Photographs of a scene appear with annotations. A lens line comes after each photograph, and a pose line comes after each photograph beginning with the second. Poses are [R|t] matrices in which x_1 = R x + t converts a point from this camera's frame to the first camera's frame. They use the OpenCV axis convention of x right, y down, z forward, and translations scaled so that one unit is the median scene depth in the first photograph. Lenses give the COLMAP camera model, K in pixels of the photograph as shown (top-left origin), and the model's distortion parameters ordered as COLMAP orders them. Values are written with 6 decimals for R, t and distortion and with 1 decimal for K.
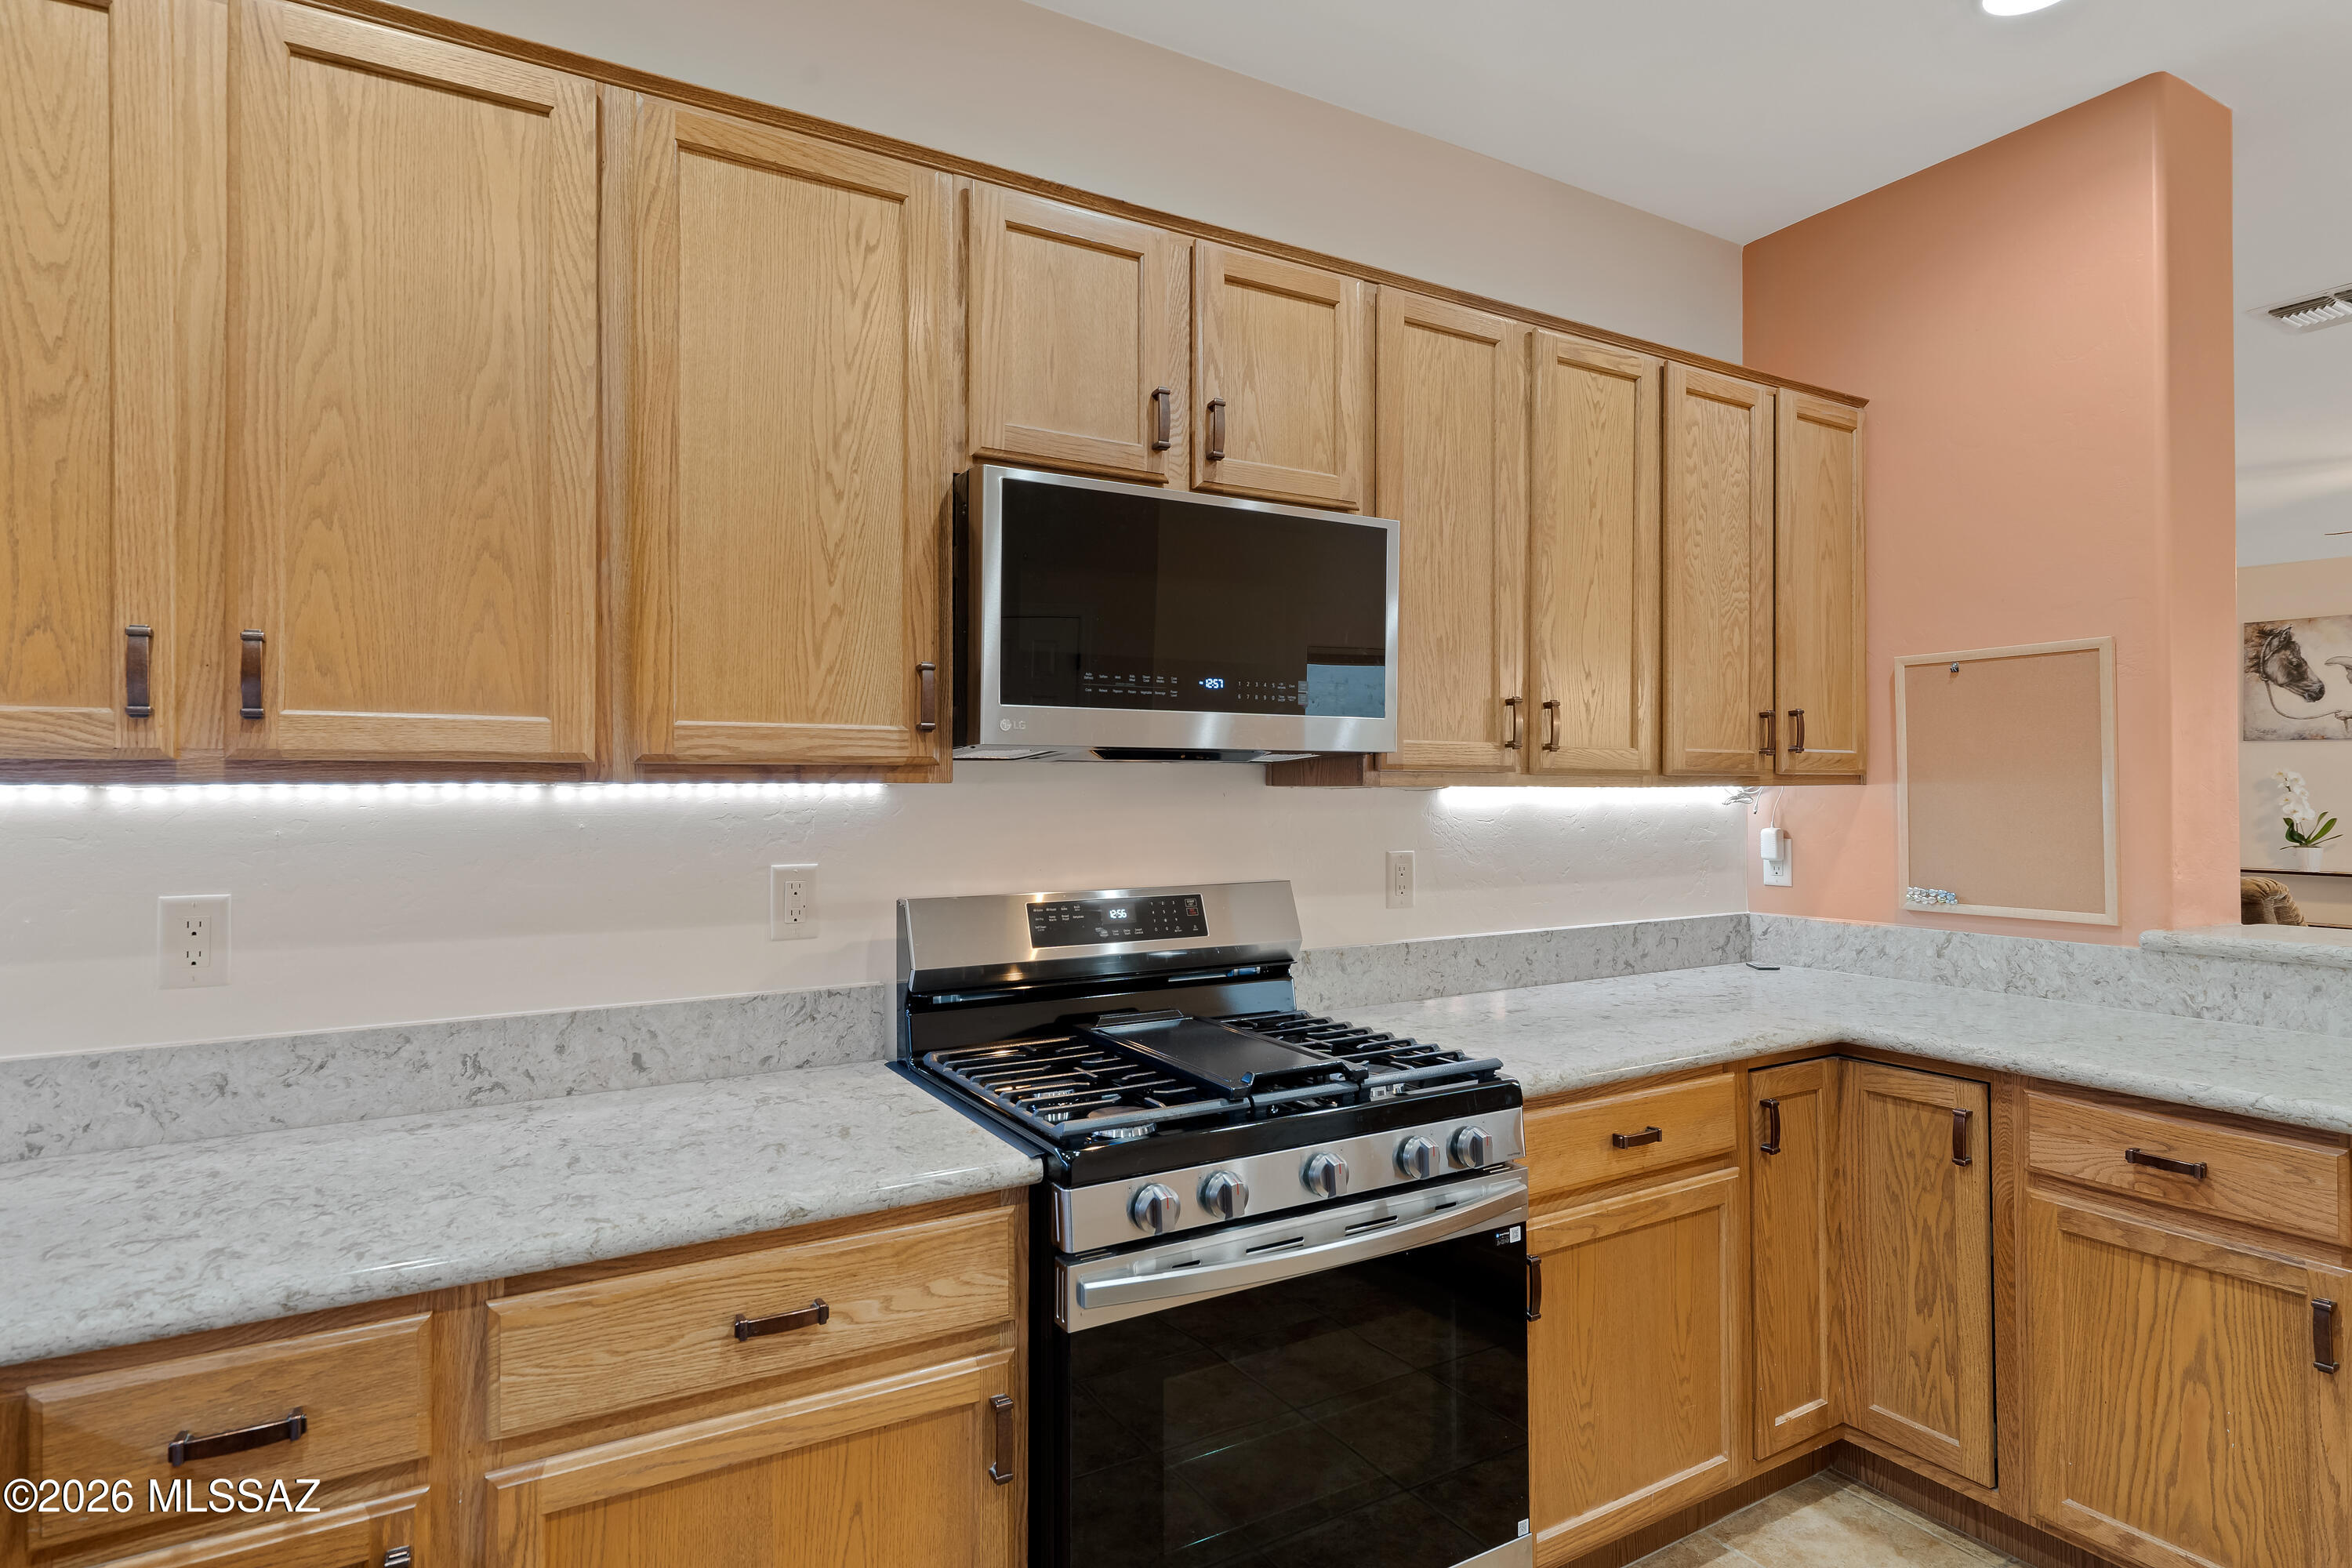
lens RADIAL K [[1243.6, 0, 1174.6], [0, 1243.6, 779.1], [0, 0, 1]] dist [-0.000474, -0.000078]
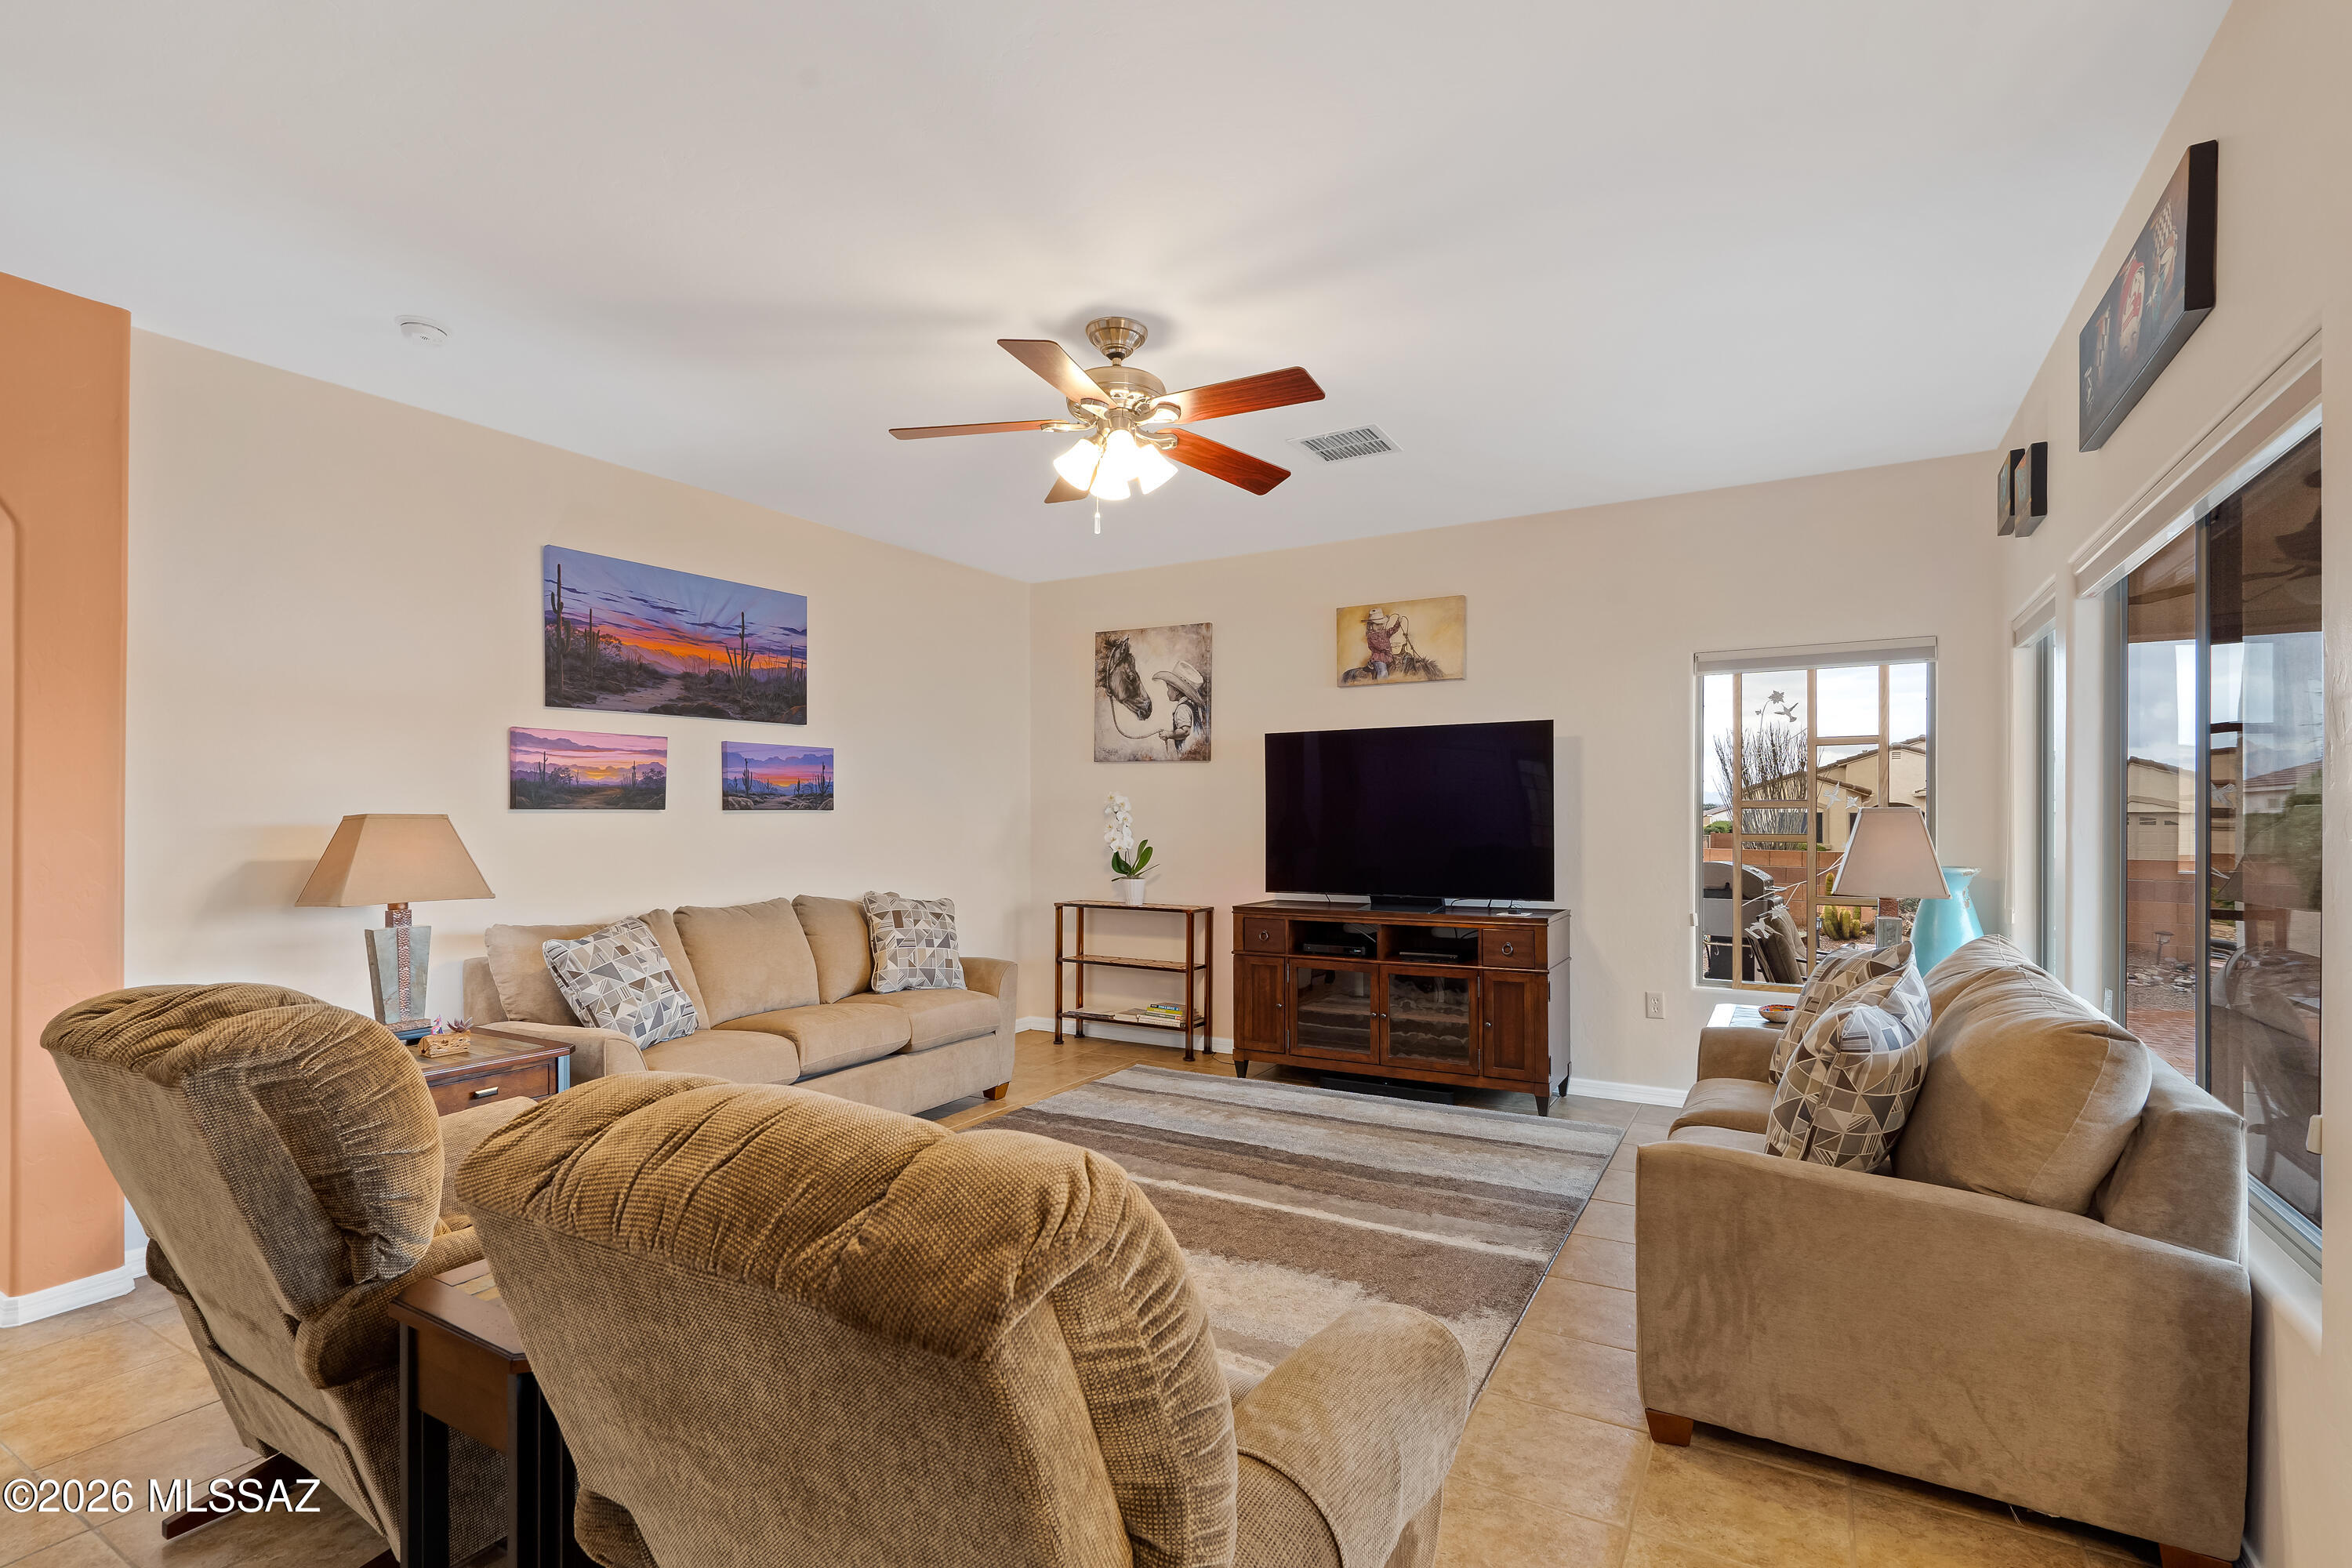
lens RADIAL K [[1083.5, 0, 1177.0], [0, 1083.5, 804.5], [0, 0, 1]] dist [0.001146, 0.000018]
pose [[0.871495, 0.009433, 0.490313, 0.537404], [-0.009895, 0.999950, -0.001650, 0.001426], [-0.490304, -0.003414, 0.871545, 0.284617]]
